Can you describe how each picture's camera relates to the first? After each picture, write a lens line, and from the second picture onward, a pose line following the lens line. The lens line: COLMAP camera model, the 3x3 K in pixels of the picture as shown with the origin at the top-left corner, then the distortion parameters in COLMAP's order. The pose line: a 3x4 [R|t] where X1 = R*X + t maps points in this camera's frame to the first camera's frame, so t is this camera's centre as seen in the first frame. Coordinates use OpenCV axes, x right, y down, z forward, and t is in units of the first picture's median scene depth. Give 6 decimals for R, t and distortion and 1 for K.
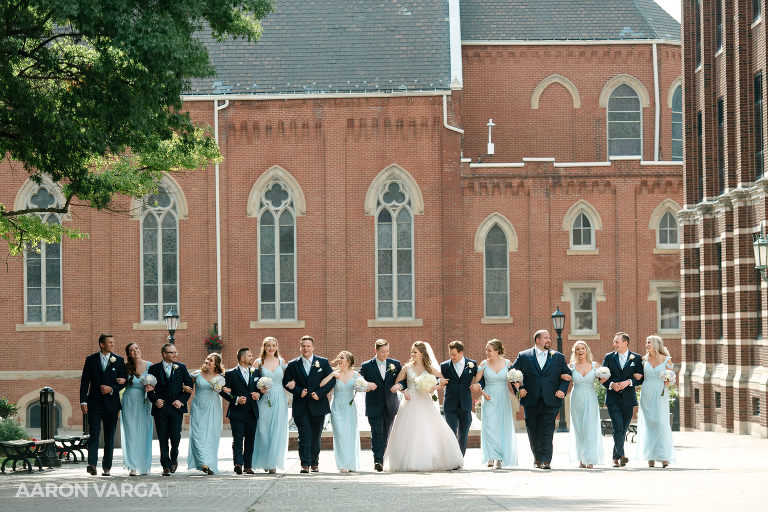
lens RADIAL K [[2034.5, 0, 384.0], [0, 2034.5, 256.0], [0, 0, 1]] dist [-0.016479, -0.194947]
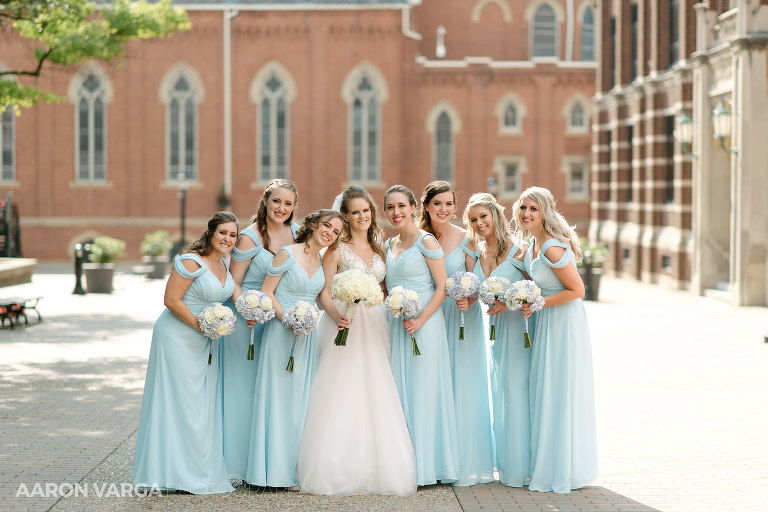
lens RADIAL K [[2034.5, 0, 384.0], [0, 2034.5, 256.0], [0, 0, 1]] dist [-0.016479, -0.194947]
pose [[0.999633, 0.015444, 0.022273, -0.009911], [-0.016893, 0.997649, 0.066411, -0.008452], [-0.021195, -0.066763, 0.997544, -0.288324]]
